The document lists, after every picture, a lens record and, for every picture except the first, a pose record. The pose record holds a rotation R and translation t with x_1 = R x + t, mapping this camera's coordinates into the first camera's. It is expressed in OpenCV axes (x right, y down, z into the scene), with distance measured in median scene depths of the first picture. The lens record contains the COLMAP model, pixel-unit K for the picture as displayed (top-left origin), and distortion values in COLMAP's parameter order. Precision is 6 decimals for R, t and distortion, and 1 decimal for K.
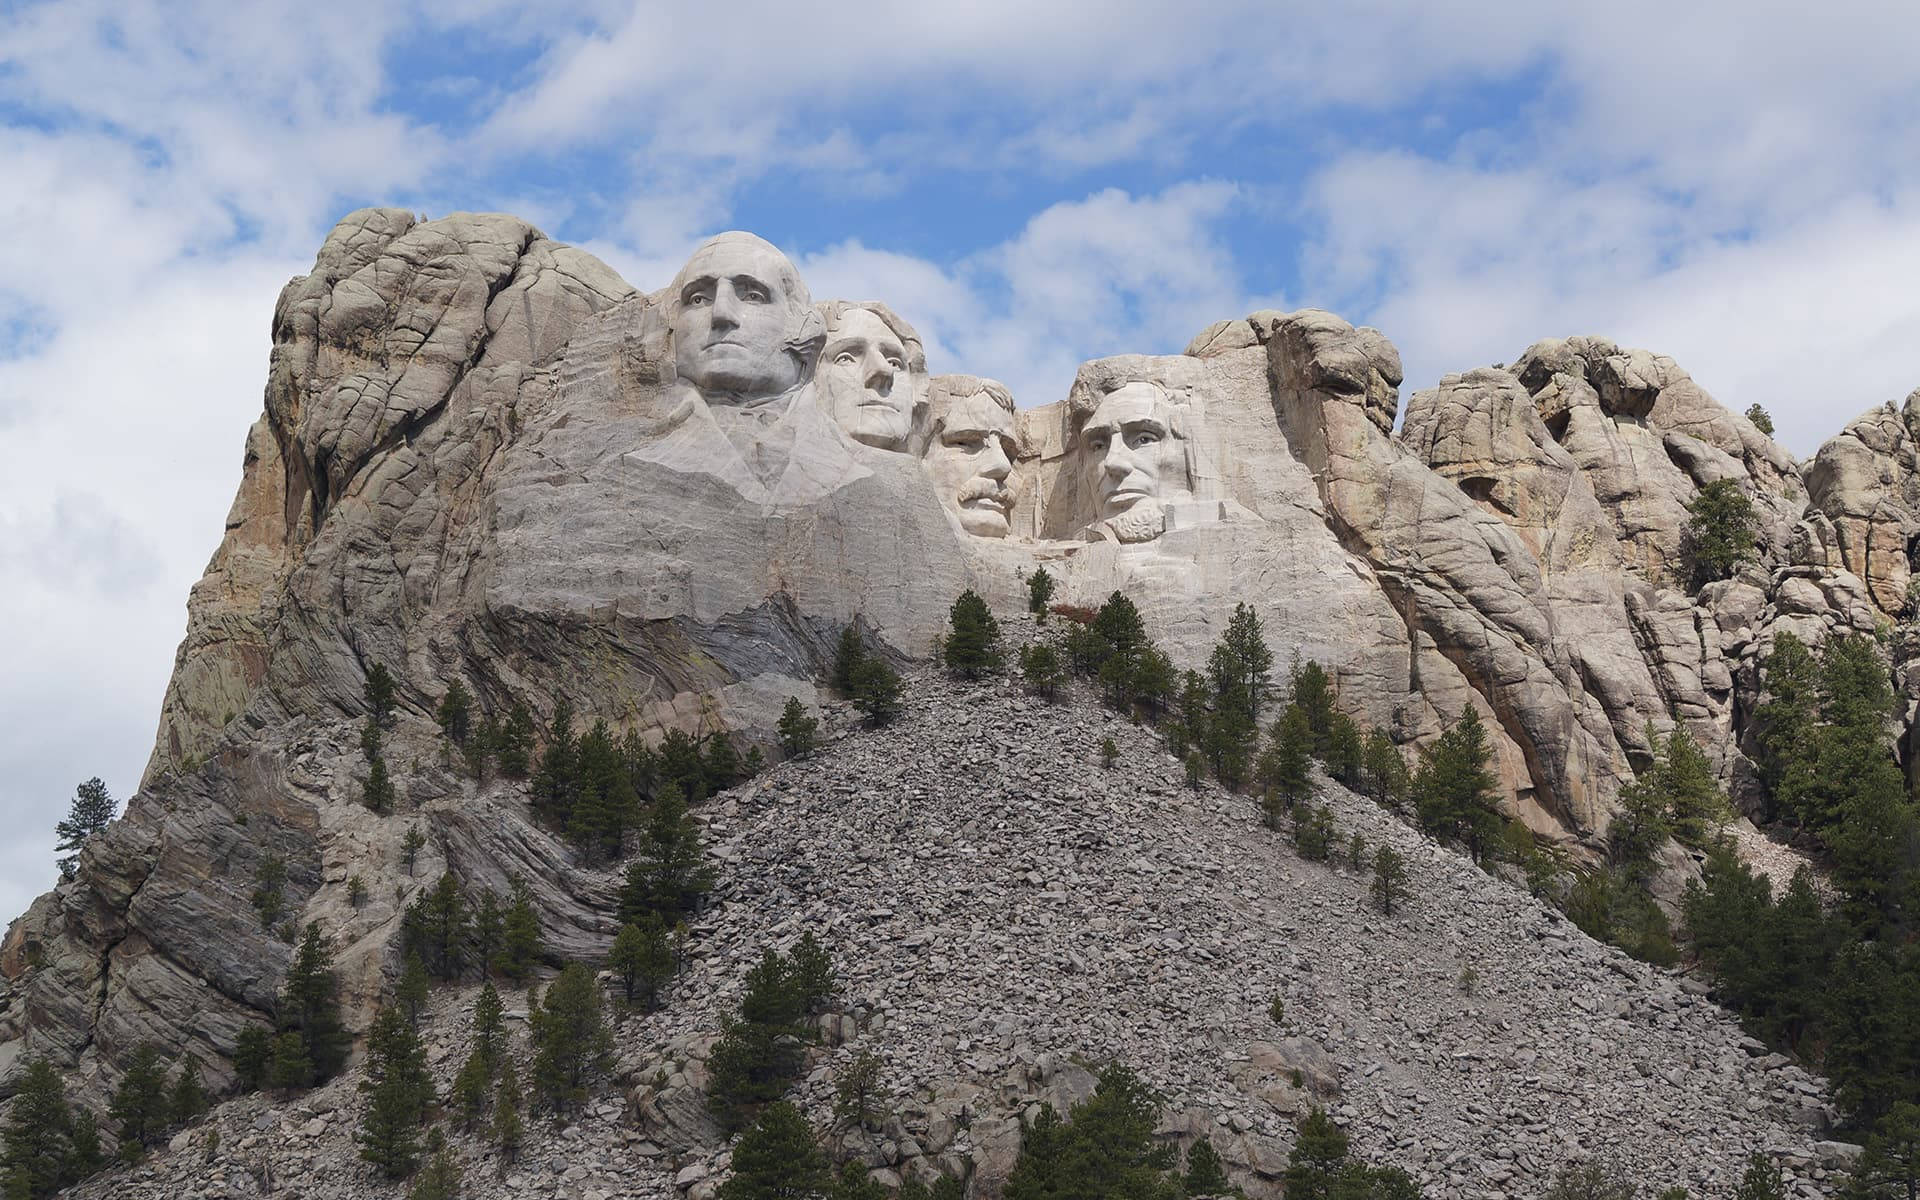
lens RADIAL K [[3356.3, 0, 853.4], [0, 3356.3, 618.1], [0, 0, 1]] dist [-0.028366, 0.000000]
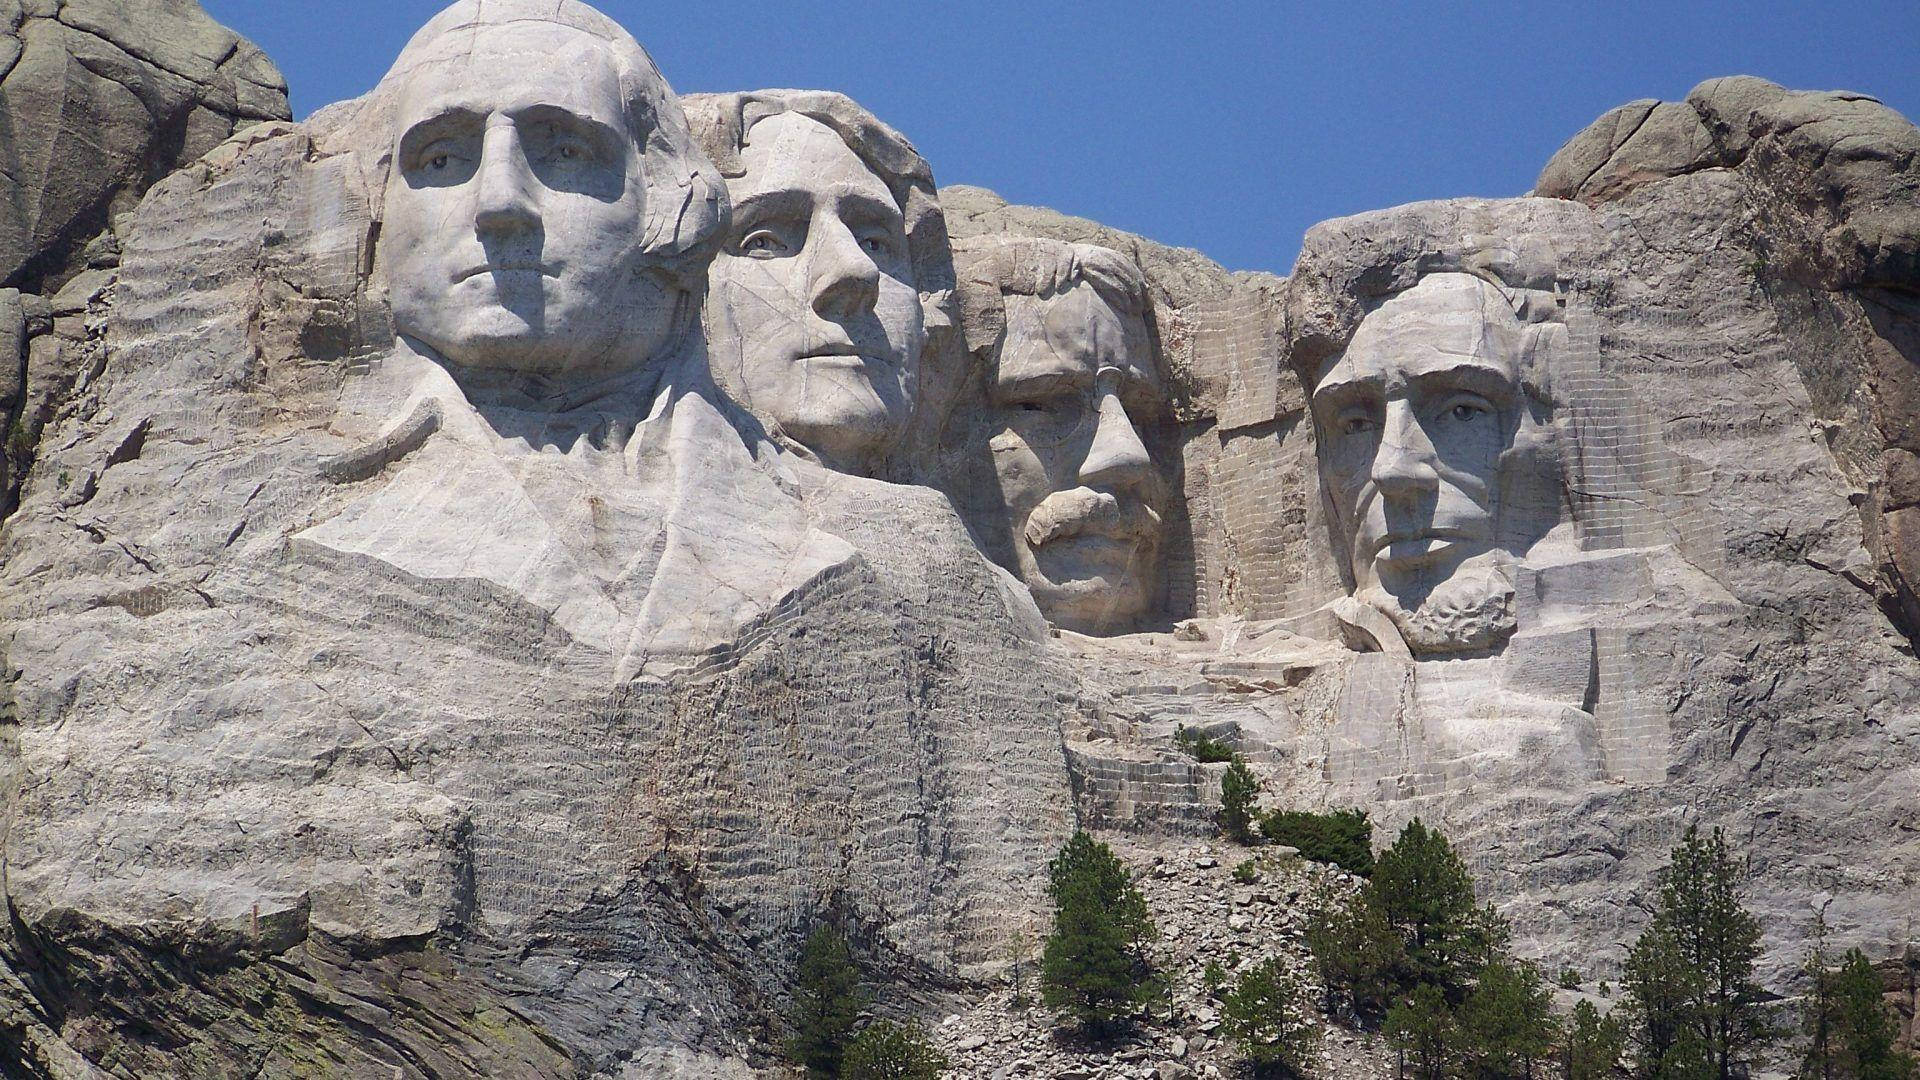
lens RADIAL K [[12352.9, 0, 823.5], [0, 12352.9, 592.0], [0, 0, 1]] dist [-0.923397, 0.000000]
pose [[0.998583, -0.028861, 0.044703, -0.070932], [0.025849, 0.997449, 0.066542, -0.146703], [-0.046509, -0.065293, 0.996782, -0.611948]]
